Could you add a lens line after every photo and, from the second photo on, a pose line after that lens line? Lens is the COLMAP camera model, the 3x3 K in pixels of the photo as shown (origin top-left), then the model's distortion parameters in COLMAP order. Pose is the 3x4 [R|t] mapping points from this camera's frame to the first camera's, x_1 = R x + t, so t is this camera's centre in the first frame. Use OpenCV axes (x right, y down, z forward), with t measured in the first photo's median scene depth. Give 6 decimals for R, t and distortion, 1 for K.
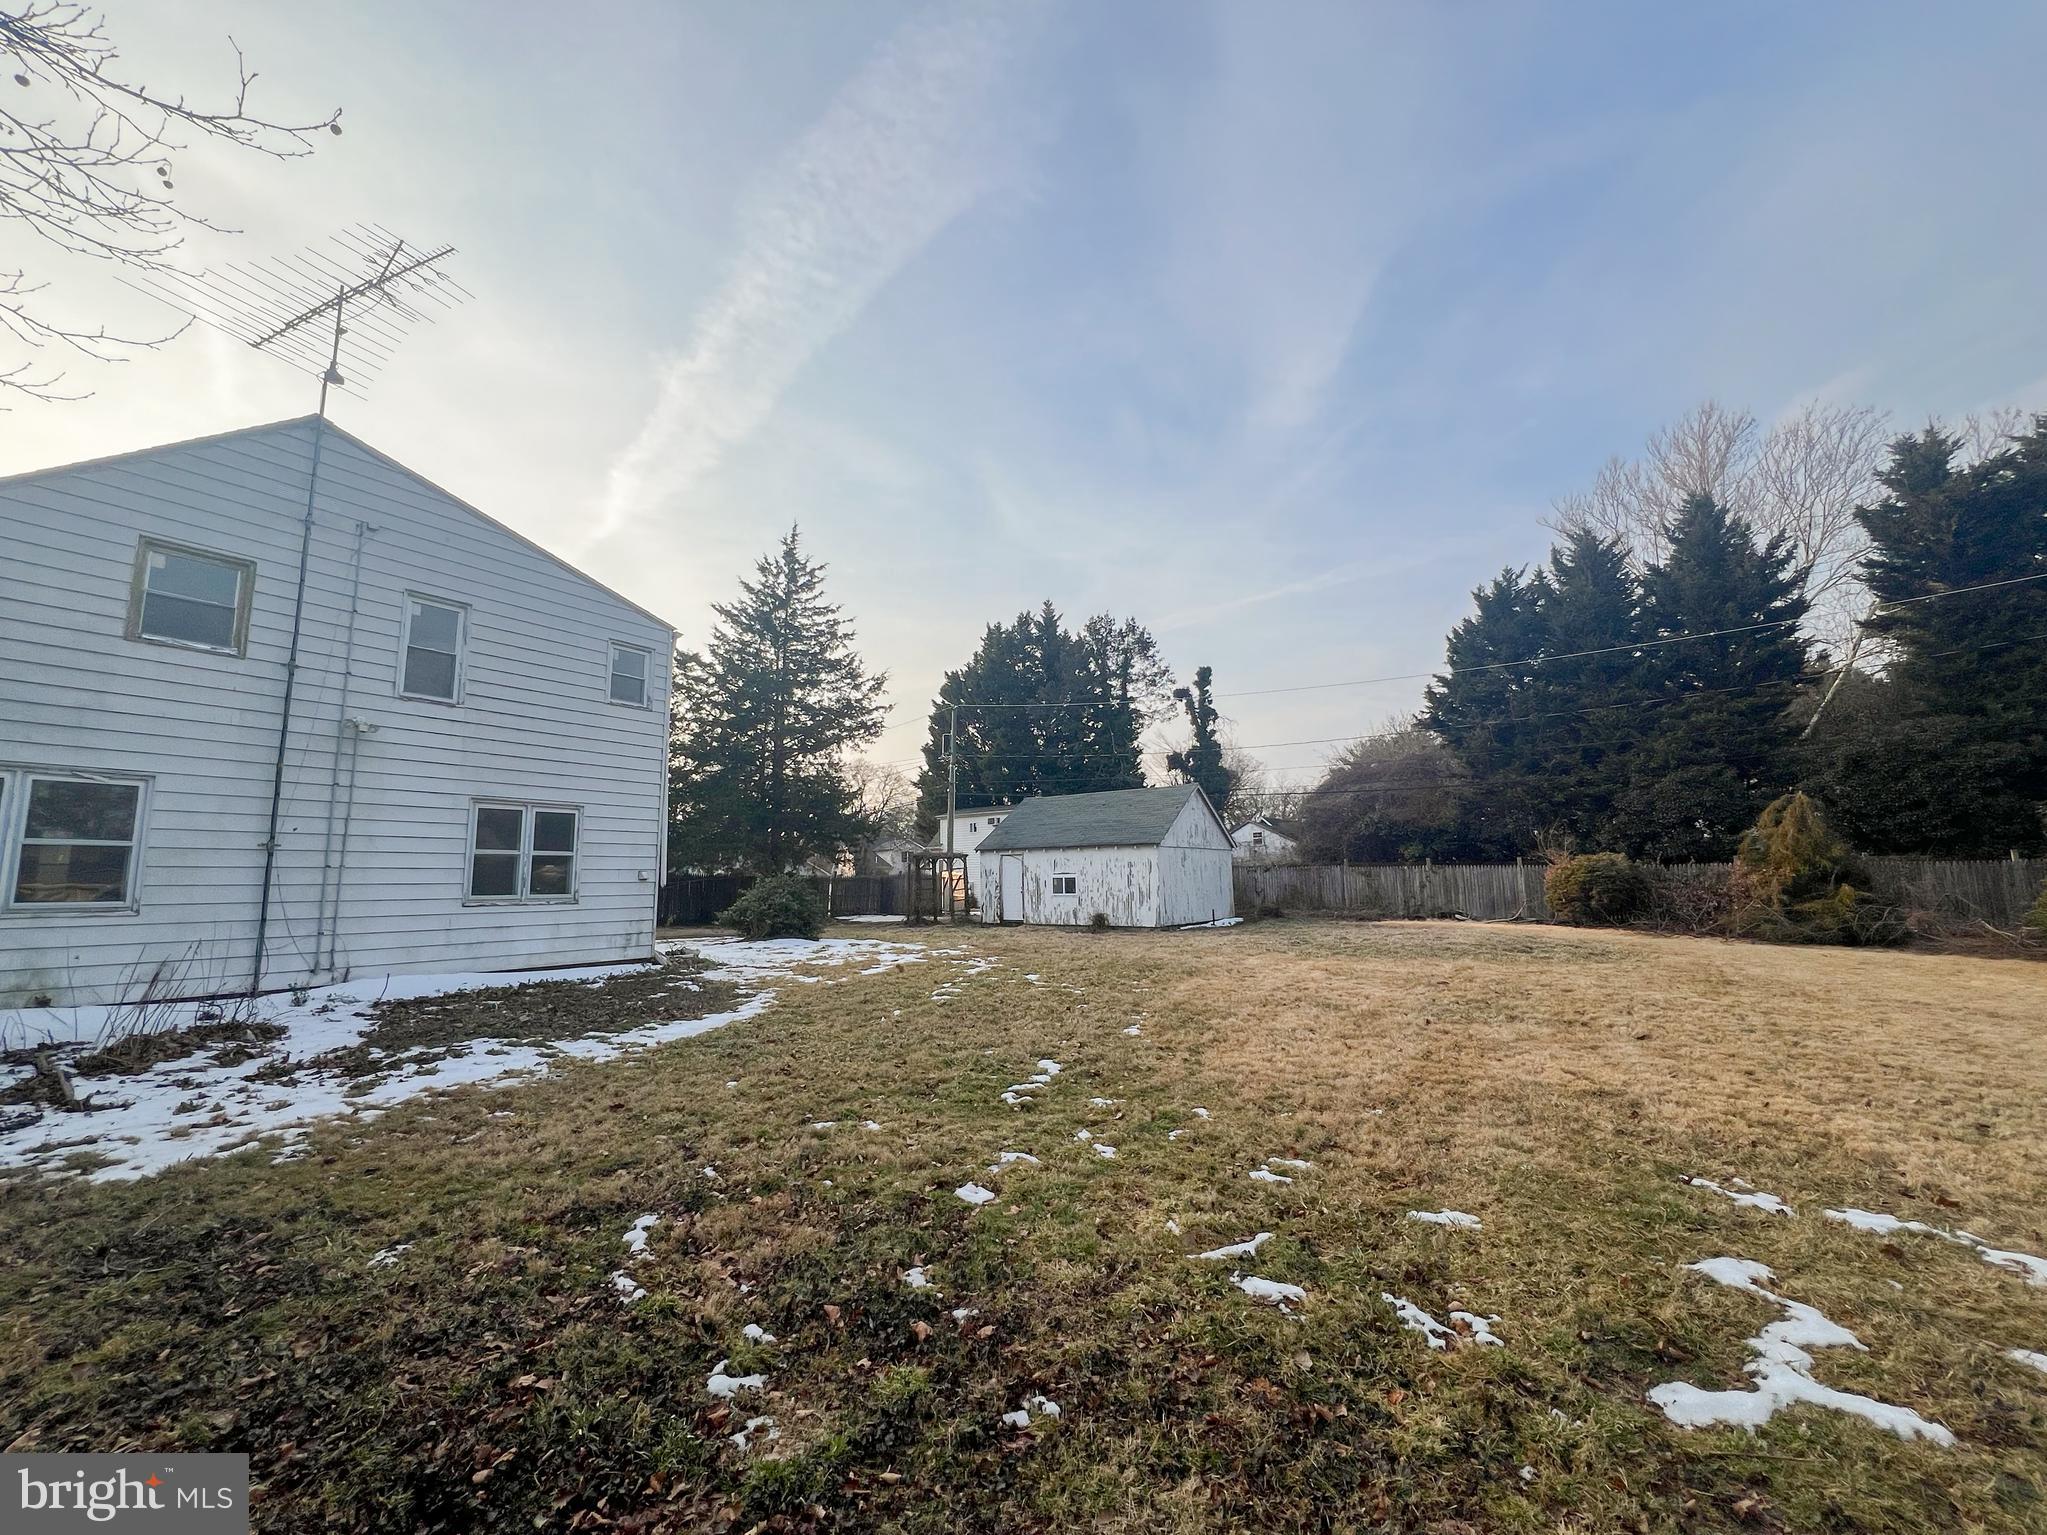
lens RADIAL K [[817.1, 0, 1022.9], [0, 817.1, 763.8], [0, 0, 1]] dist [0.000582, -0.000595]
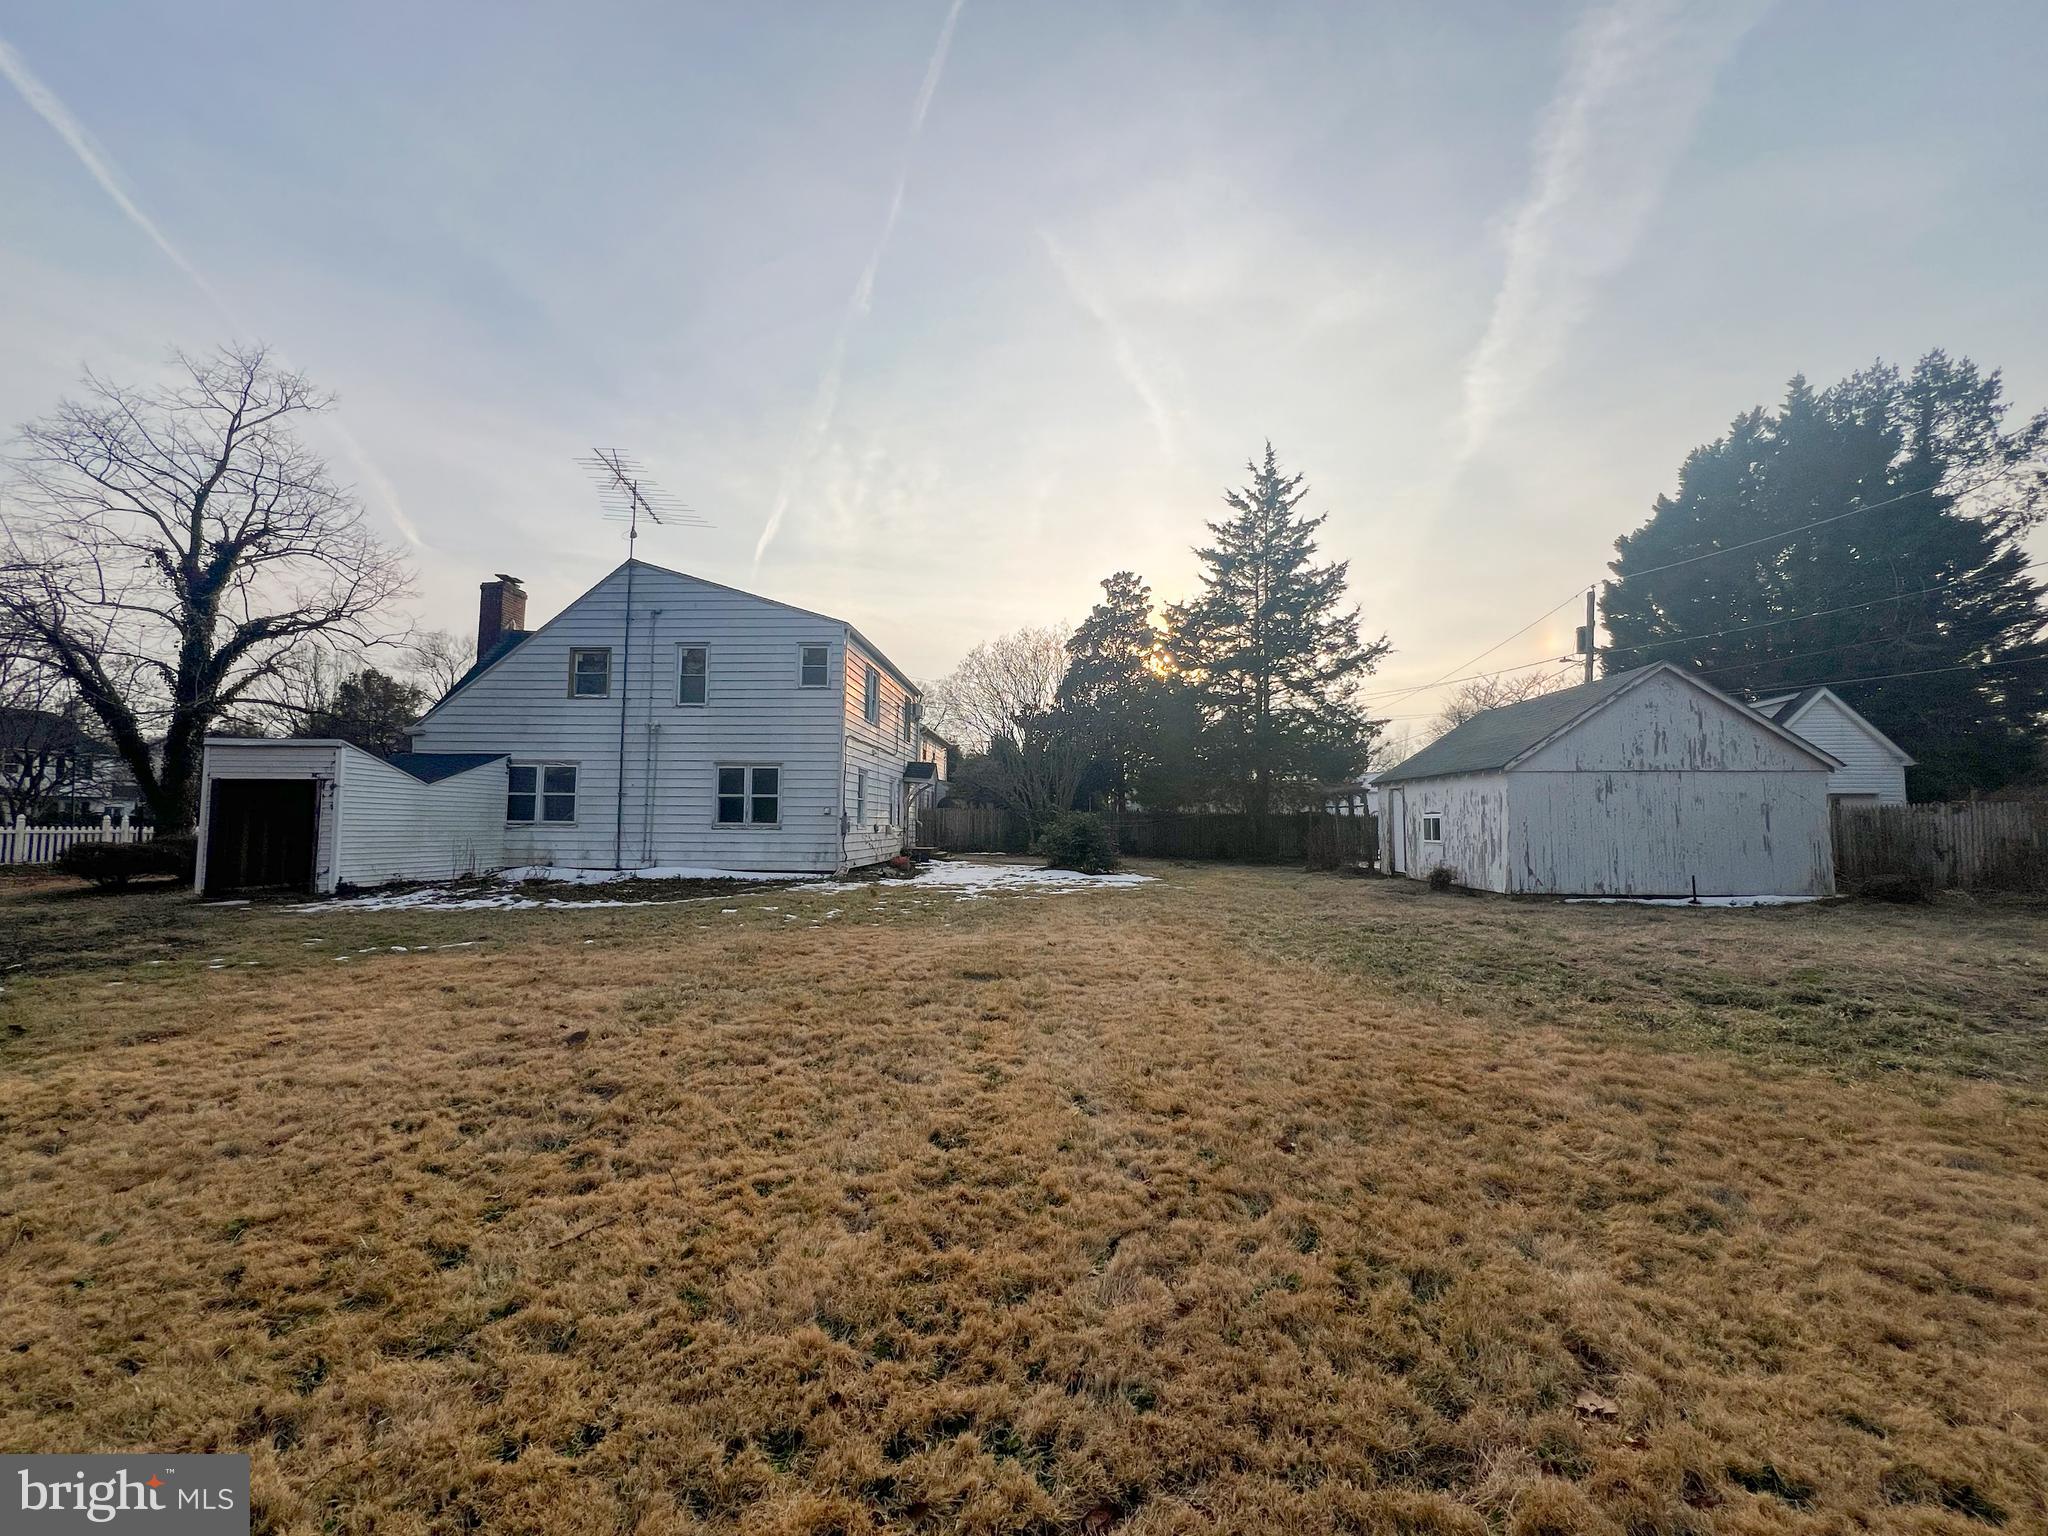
lens RADIAL K [[909.6, 0, 1029.7], [0, 909.6, 774.3], [0, 0, 1]] dist [0.010755, -0.000053]
pose [[0.542231, -0.041753, -0.839191, 0.550802], [0.103636, 0.994462, 0.017485, 0.045660], [0.833814, -0.096451, 0.543555, 0.249874]]
